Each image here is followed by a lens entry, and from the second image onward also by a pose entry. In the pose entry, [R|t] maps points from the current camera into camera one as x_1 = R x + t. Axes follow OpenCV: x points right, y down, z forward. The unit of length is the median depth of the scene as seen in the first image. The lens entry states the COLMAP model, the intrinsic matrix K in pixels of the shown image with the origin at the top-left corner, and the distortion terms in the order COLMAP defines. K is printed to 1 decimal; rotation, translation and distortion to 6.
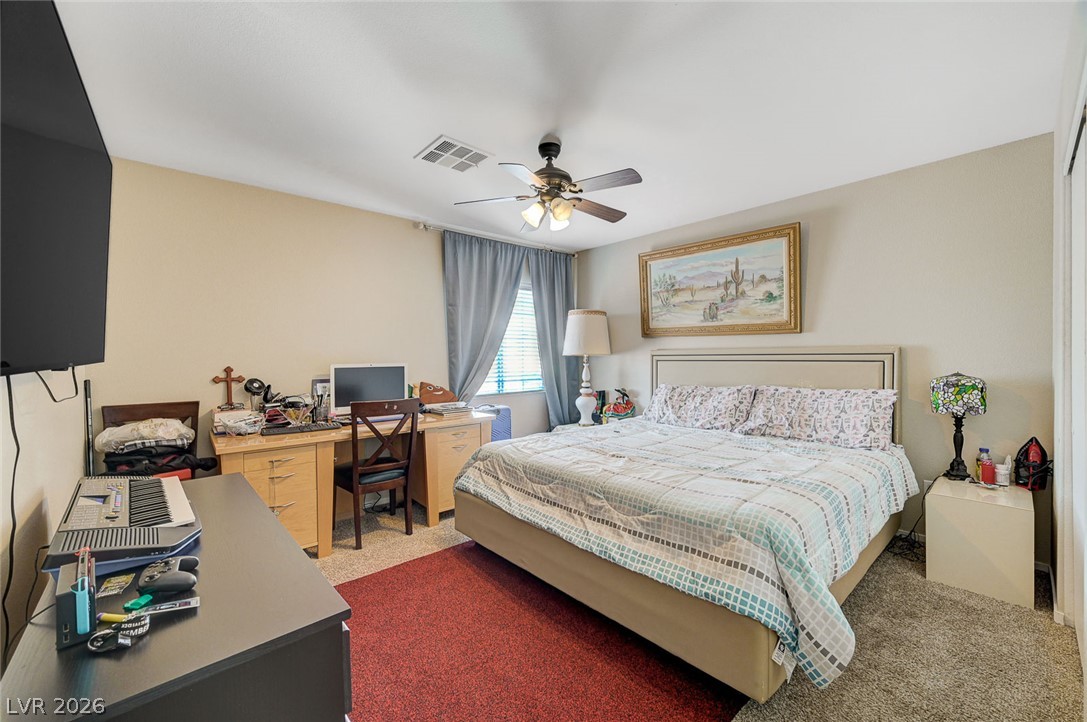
lens RADIAL K [[427.5, 0, 544.4], [0, 427.5, 367.6], [0, 0, 1]] dist [0.008532, 0.000106]
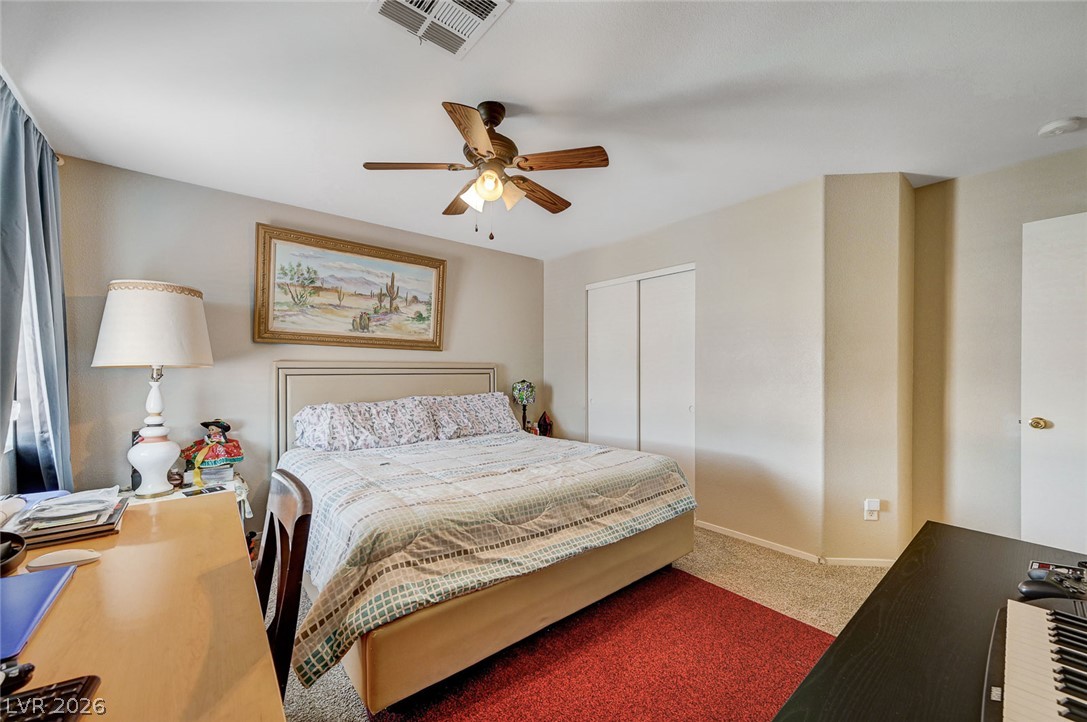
lens RADIAL K [[427.5, 0, 544.4], [0, 427.5, 367.6], [0, 0, 1]] dist [0.008532, 0.000106]
pose [[0.036457, 0.012384, 0.999259, -0.574874], [0.024739, 0.999606, -0.013291, -0.009407], [-0.999029, 0.025205, 0.036136, 0.633159]]
